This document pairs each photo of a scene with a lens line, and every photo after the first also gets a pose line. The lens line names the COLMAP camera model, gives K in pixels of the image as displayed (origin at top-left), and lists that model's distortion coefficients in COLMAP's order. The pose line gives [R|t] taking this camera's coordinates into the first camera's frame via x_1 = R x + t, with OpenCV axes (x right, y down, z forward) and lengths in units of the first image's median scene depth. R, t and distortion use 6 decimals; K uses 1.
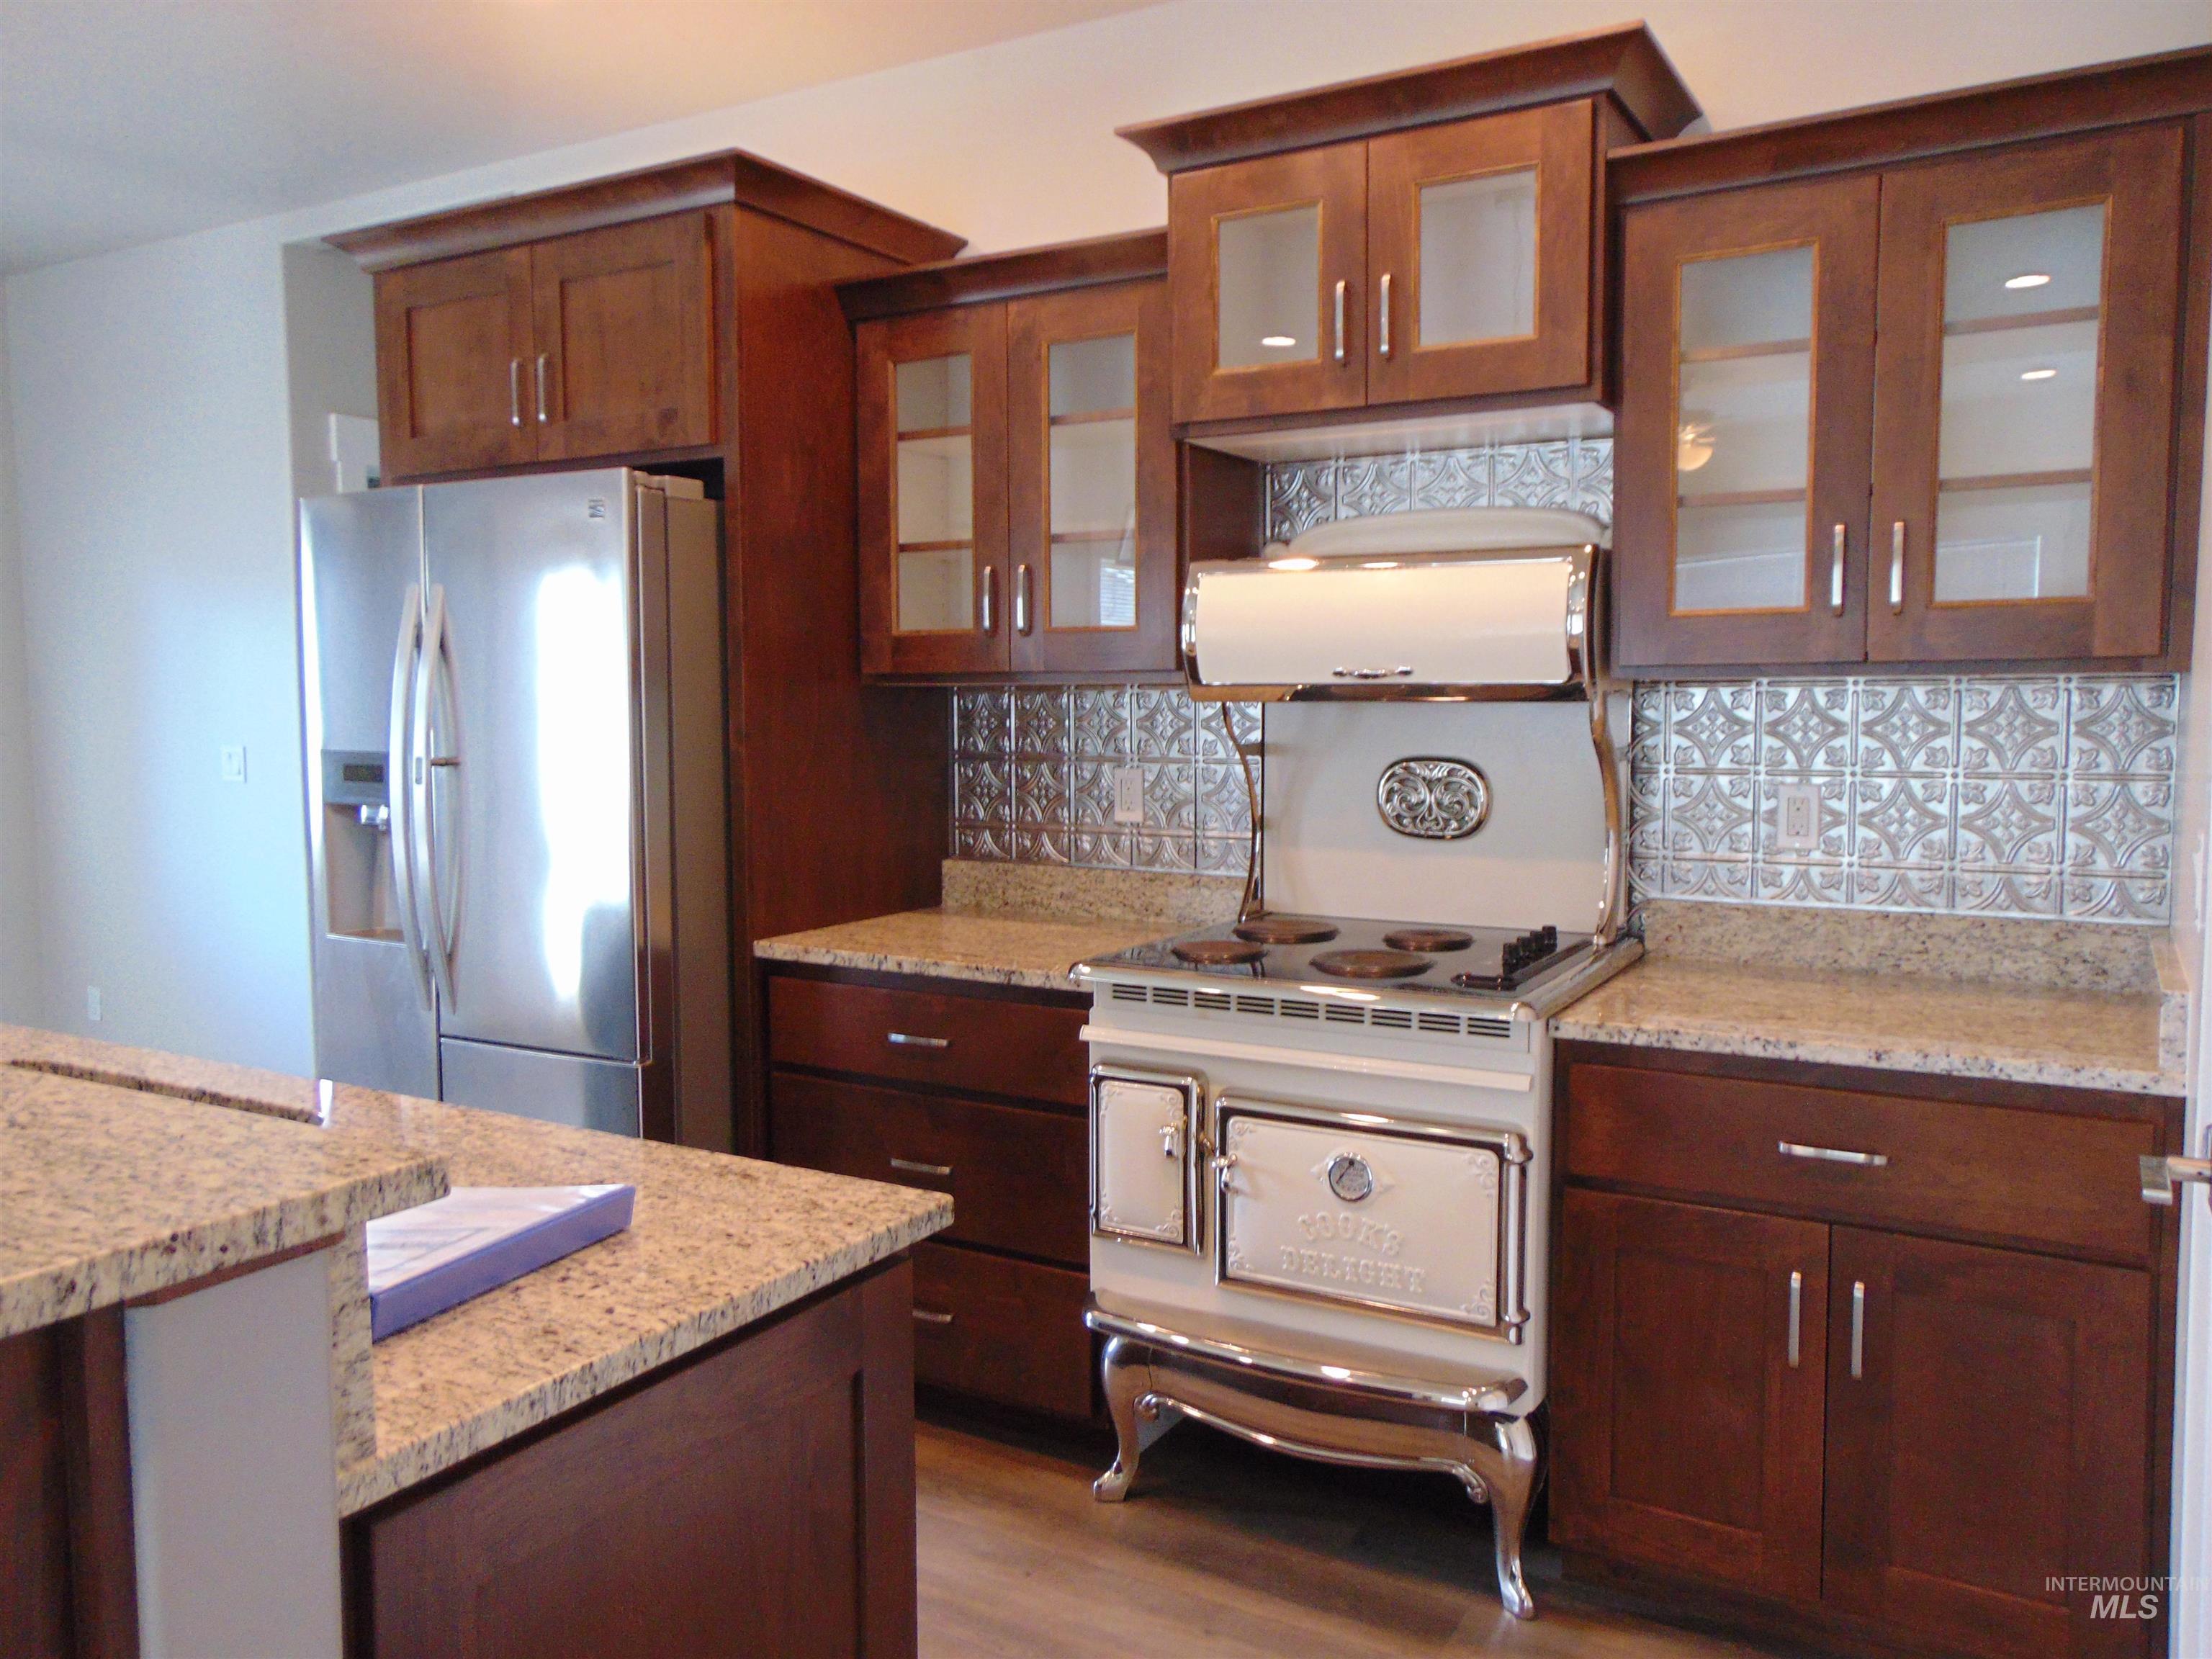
lens RADIAL K [[1652.2, 0, 1106.0], [0, 1652.2, 829.5], [0, 0, 1]] dist [-0.037502, 0.084080]
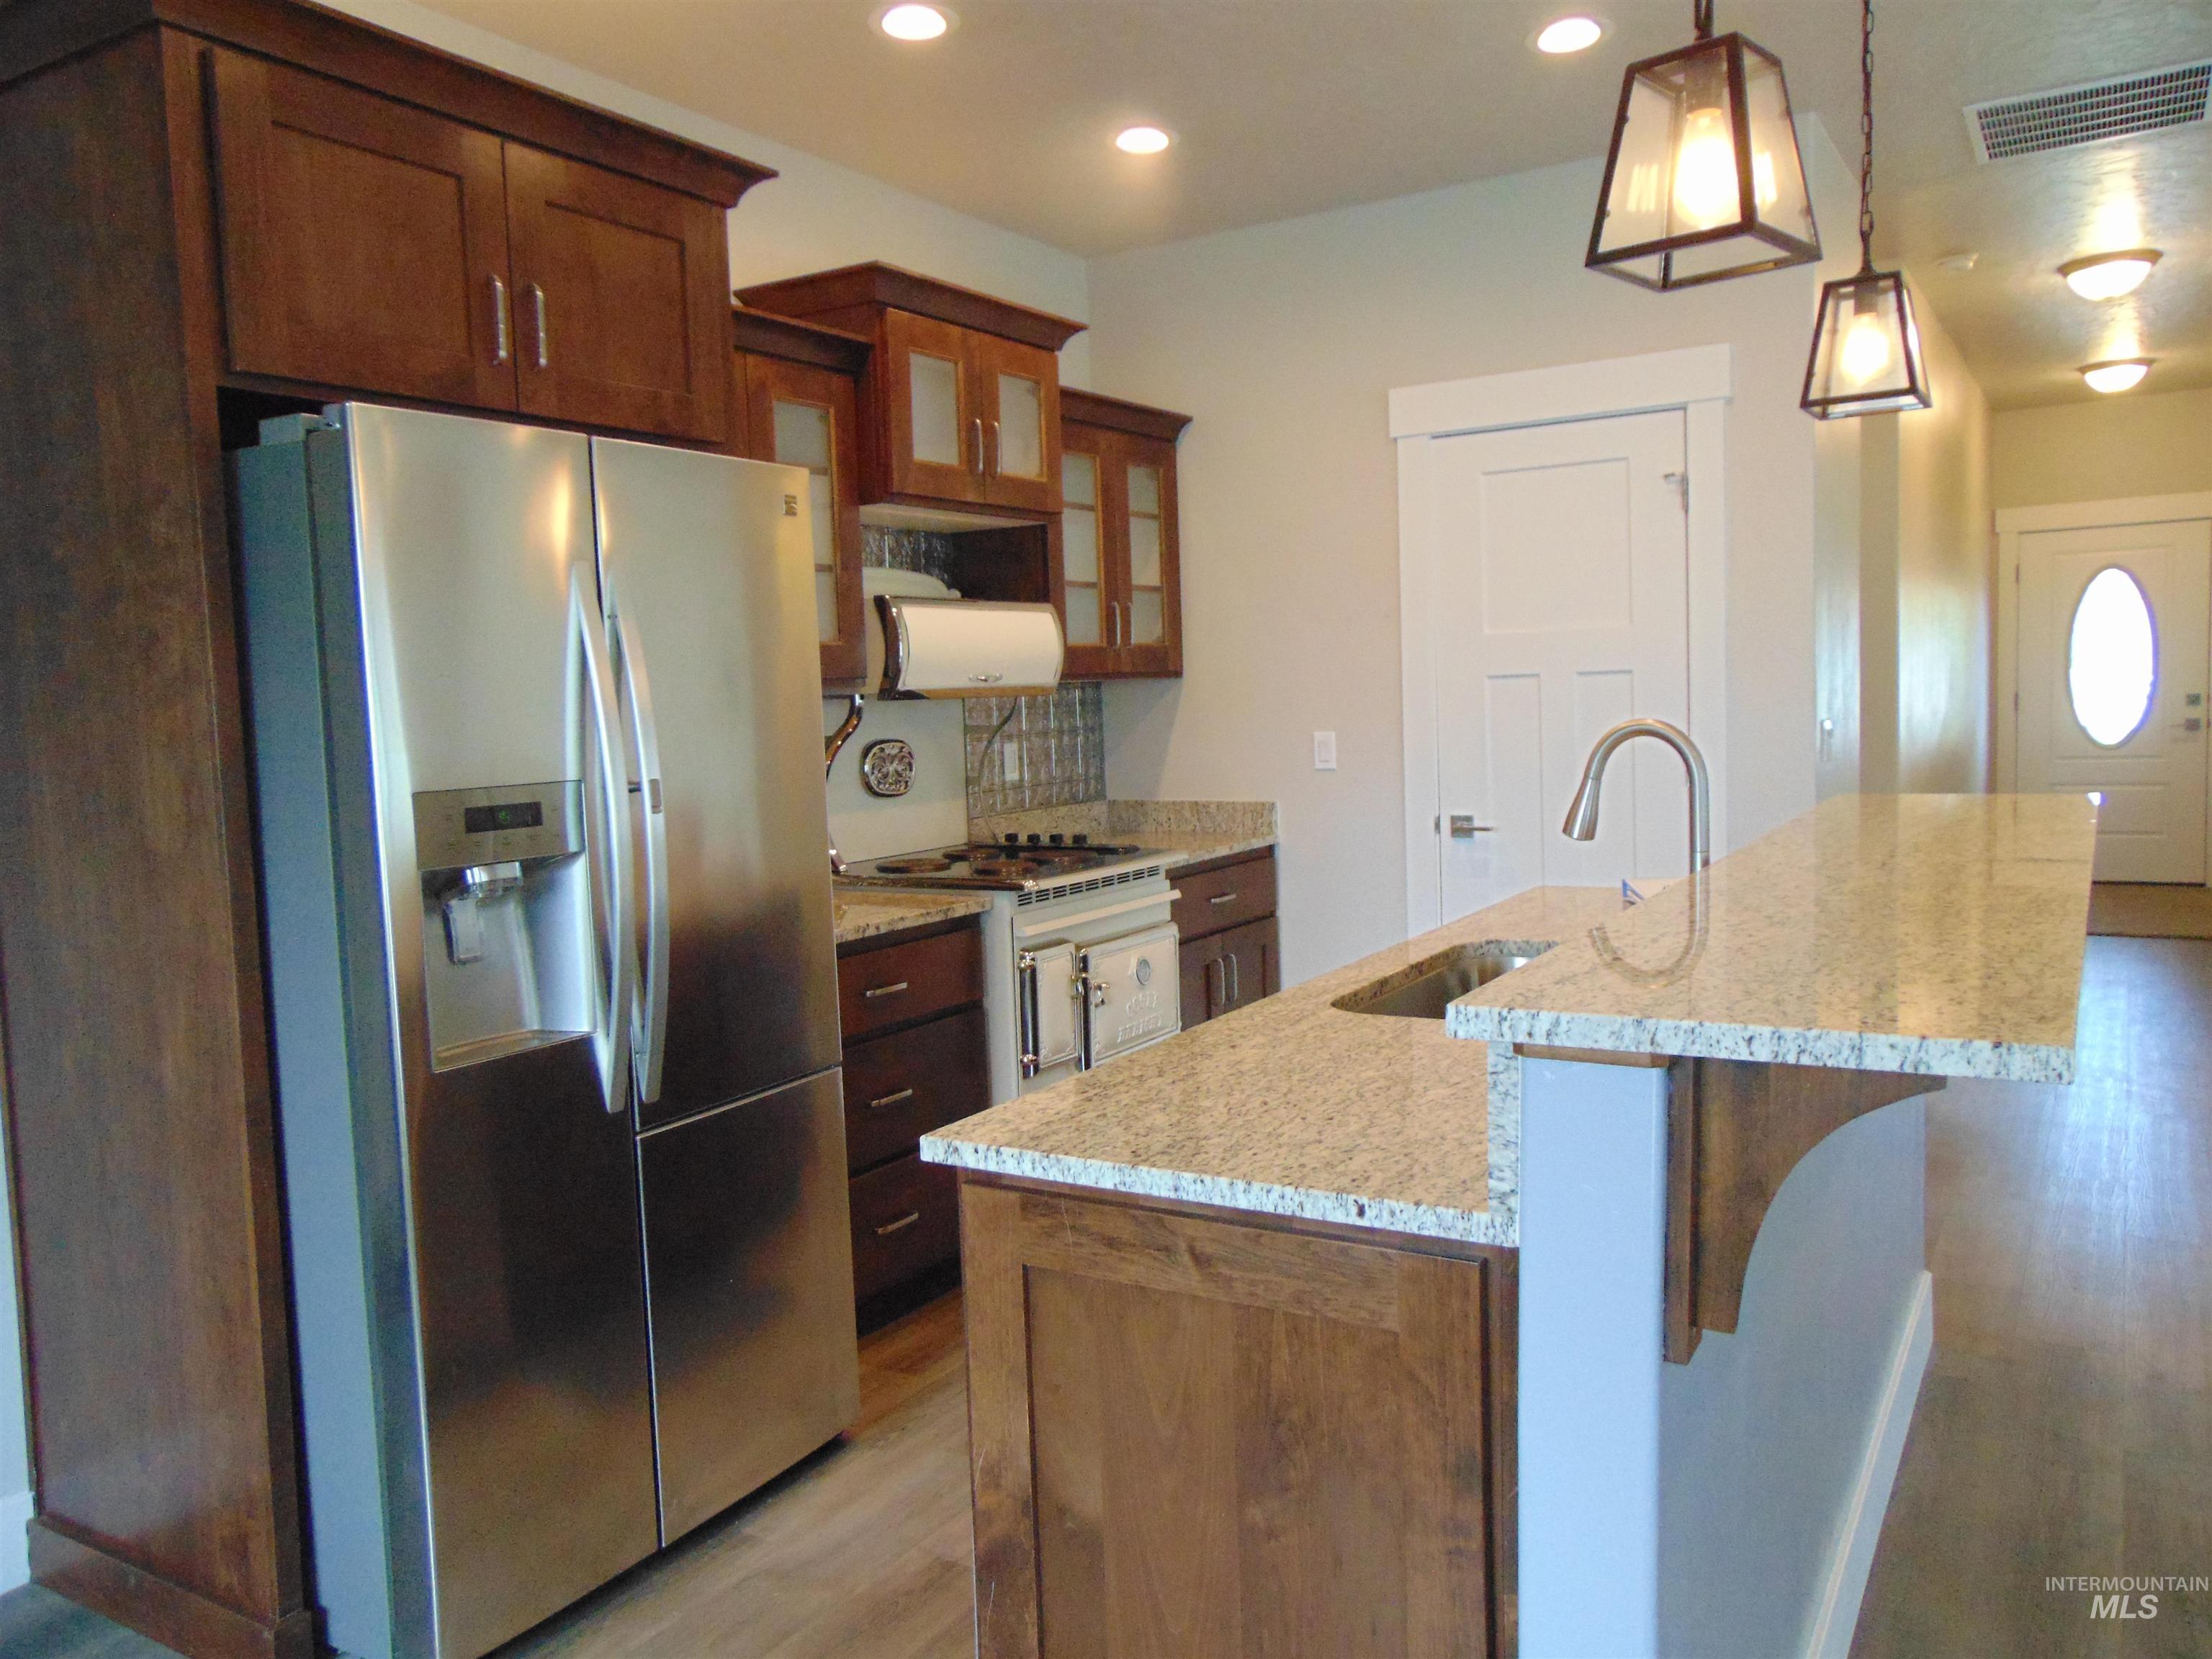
lens RADIAL K [[1640.7, 0, 1106.0], [0, 1640.7, 829.5], [0, 0, 1]] dist [0.031107, -0.000231]
pose [[0.036739, -0.082652, 0.995901, -1.369574], [0.116794, 0.990099, 0.077862, -0.062940], [-0.992476, 0.113455, 0.046029, 0.841046]]
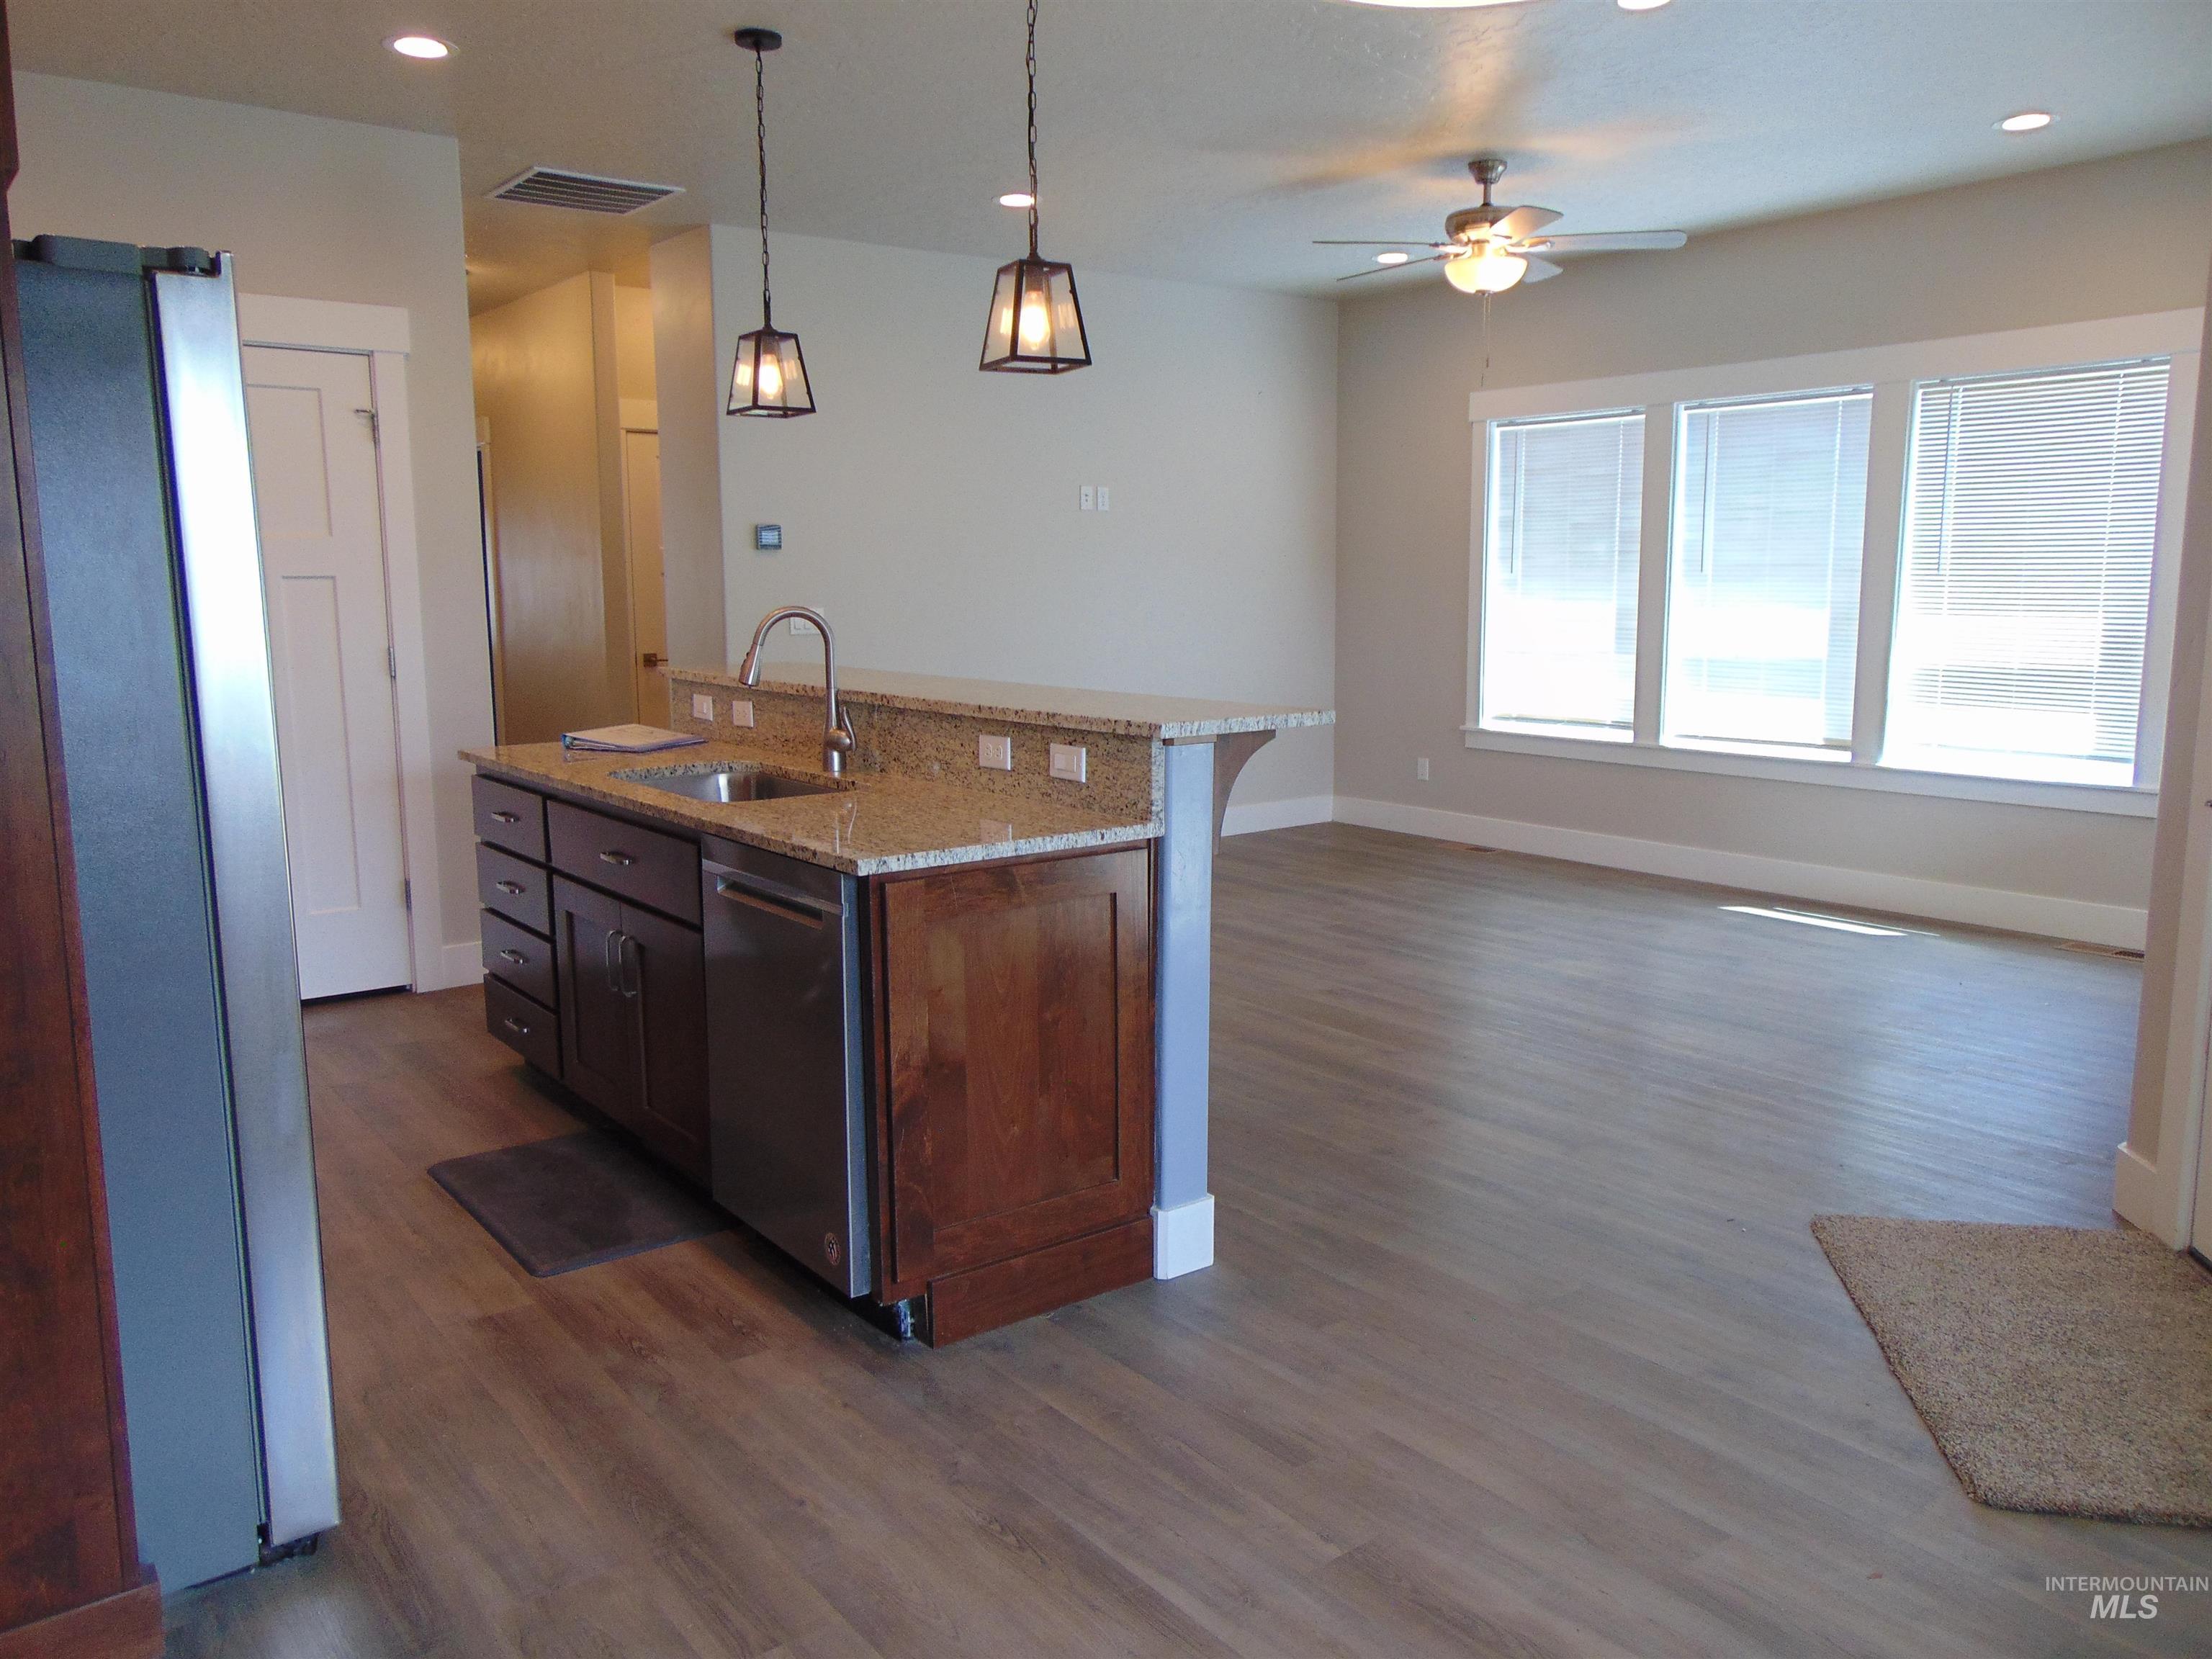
lens RADIAL K [[1652.2, 0, 1106.0], [0, 1652.2, 829.5], [0, 0, 1]] dist [-0.037502, 0.084080]
pose [[-0.918041, -0.054305, 0.392749, -1.268685], [0.037549, 0.974216, 0.222472, -0.134627], [-0.394703, 0.218986, -0.892331, 1.770884]]
